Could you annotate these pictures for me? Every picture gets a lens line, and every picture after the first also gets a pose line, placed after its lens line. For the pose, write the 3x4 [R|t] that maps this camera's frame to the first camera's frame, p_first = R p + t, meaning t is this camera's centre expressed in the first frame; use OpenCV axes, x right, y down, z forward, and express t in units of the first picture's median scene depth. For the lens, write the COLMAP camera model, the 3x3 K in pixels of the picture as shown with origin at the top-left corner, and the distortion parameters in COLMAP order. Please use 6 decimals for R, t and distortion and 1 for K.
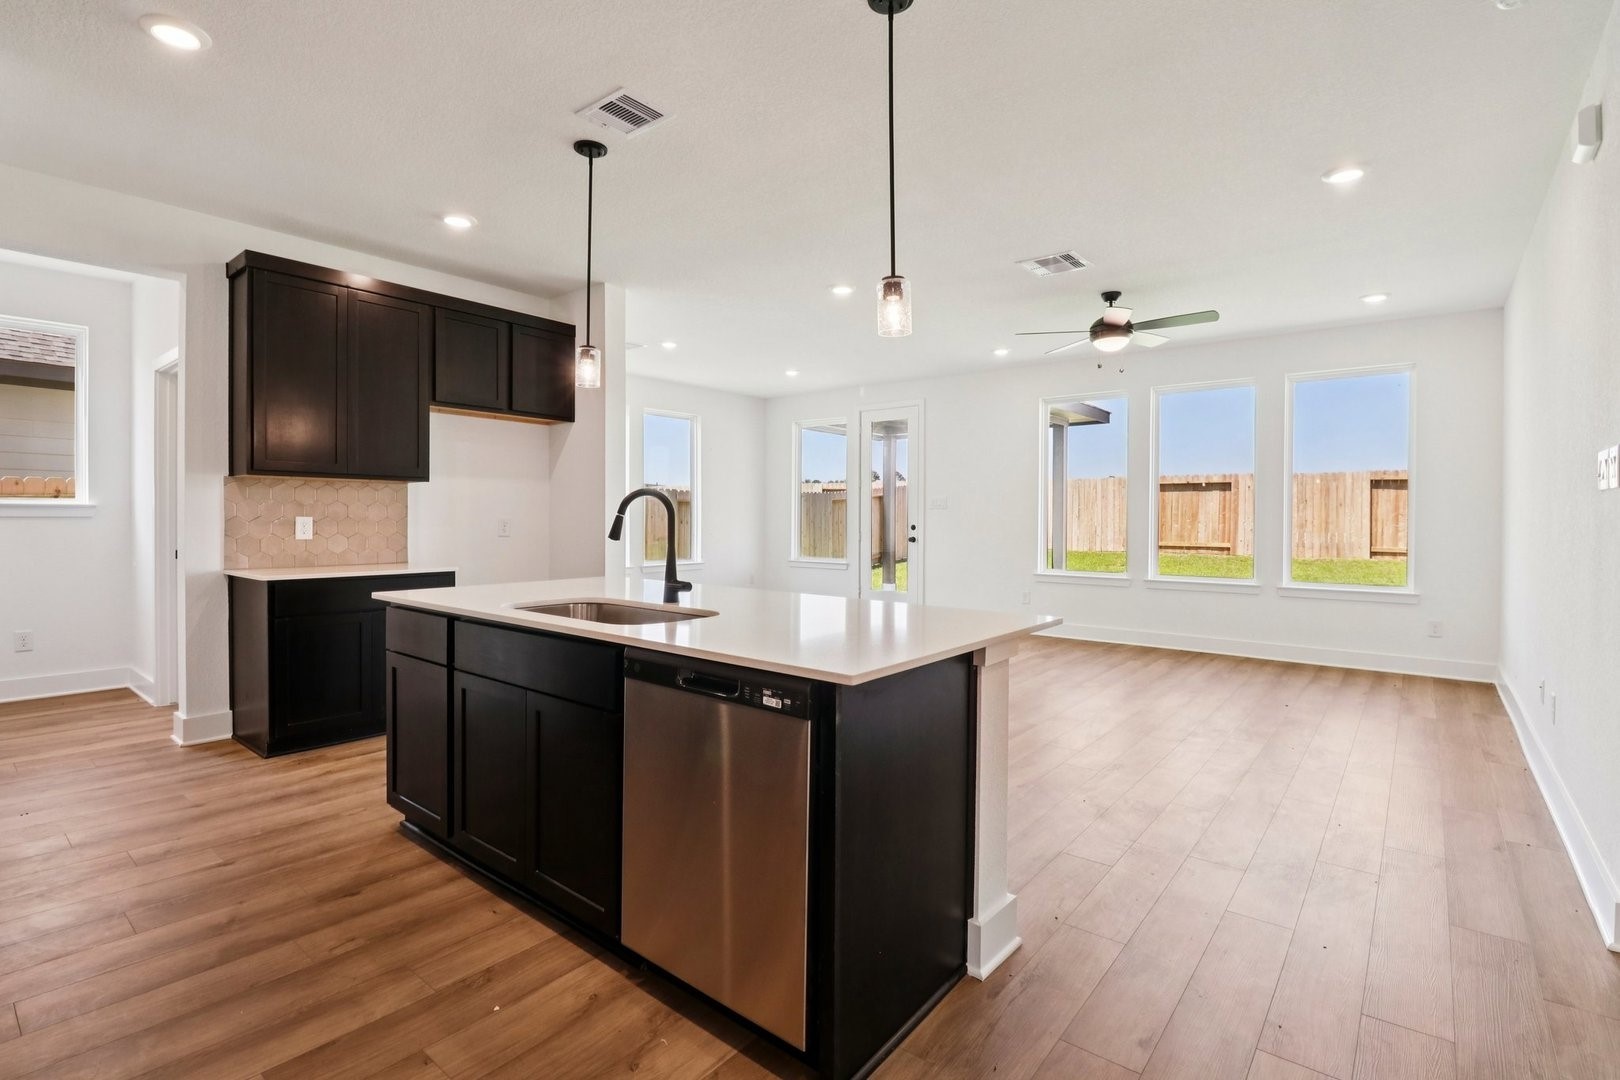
lens RADIAL K [[756.6, 0, 802.8], [0, 756.6, 527.2], [0, 0, 1]] dist [-0.008955, -0.004911]
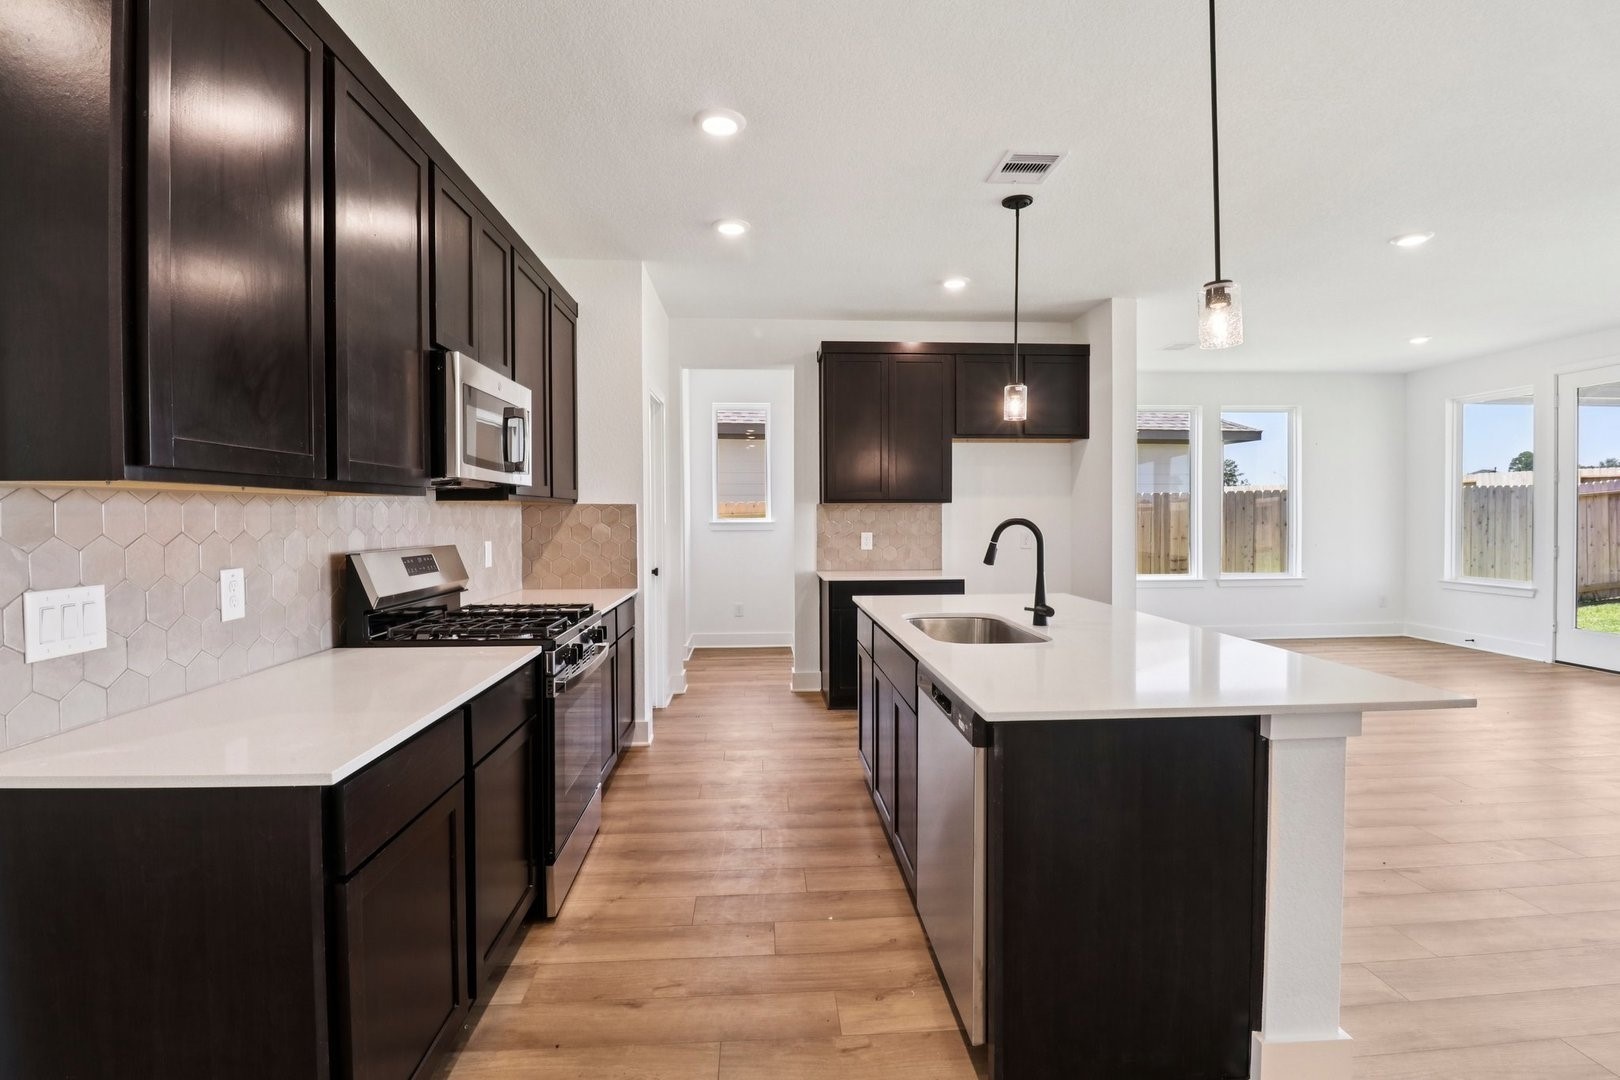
lens RADIAL K [[756.6, 0, 808.4], [0, 756.6, 528.5], [0, 0, 1]] dist [-0.008955, -0.004911]
pose [[0.680032, 0.001933, -0.733180, 0.256633], [-0.000026, 0.999997, 0.002613, -0.026147], [0.733182, -0.001757, 0.680030, 0.028632]]
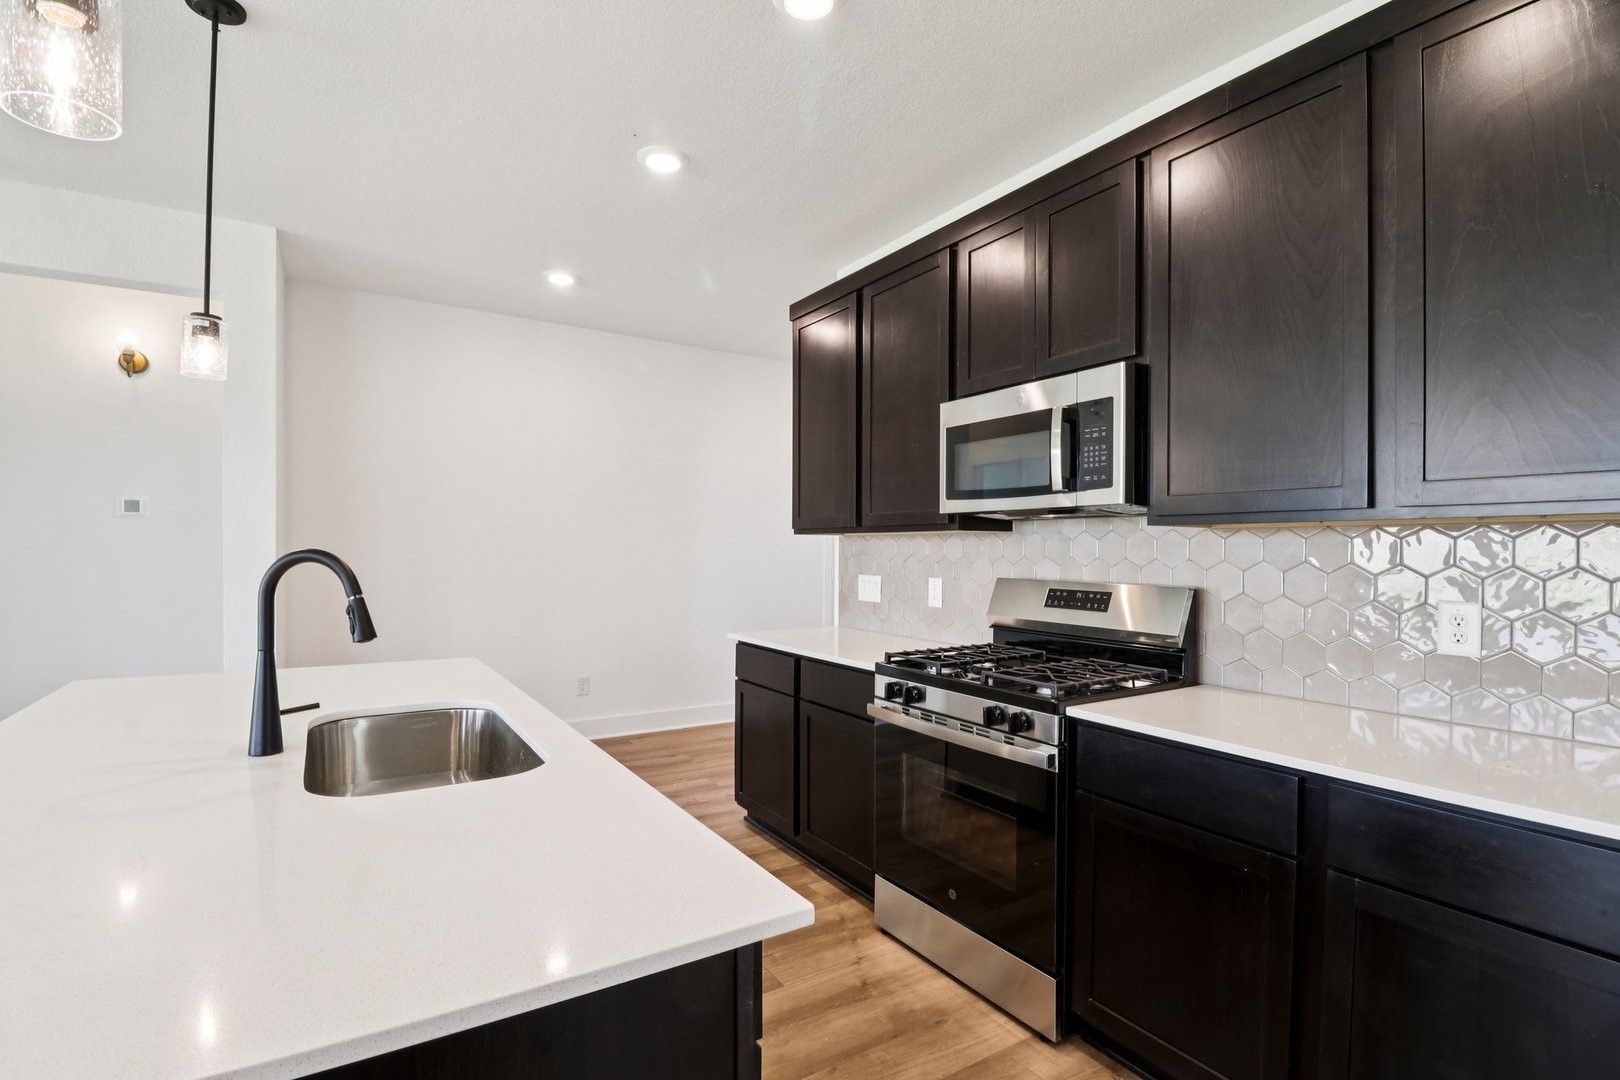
lens RADIAL K [[756.6, 0, 805.9], [0, 756.6, 539.6], [0, 0, 1]] dist [-0.008955, -0.004911]
pose [[-0.949248, -0.006211, 0.314466, -0.529413], [-0.003629, 0.999955, 0.008793, -0.049737], [-0.314506, 0.007205, -0.949228, 0.995026]]
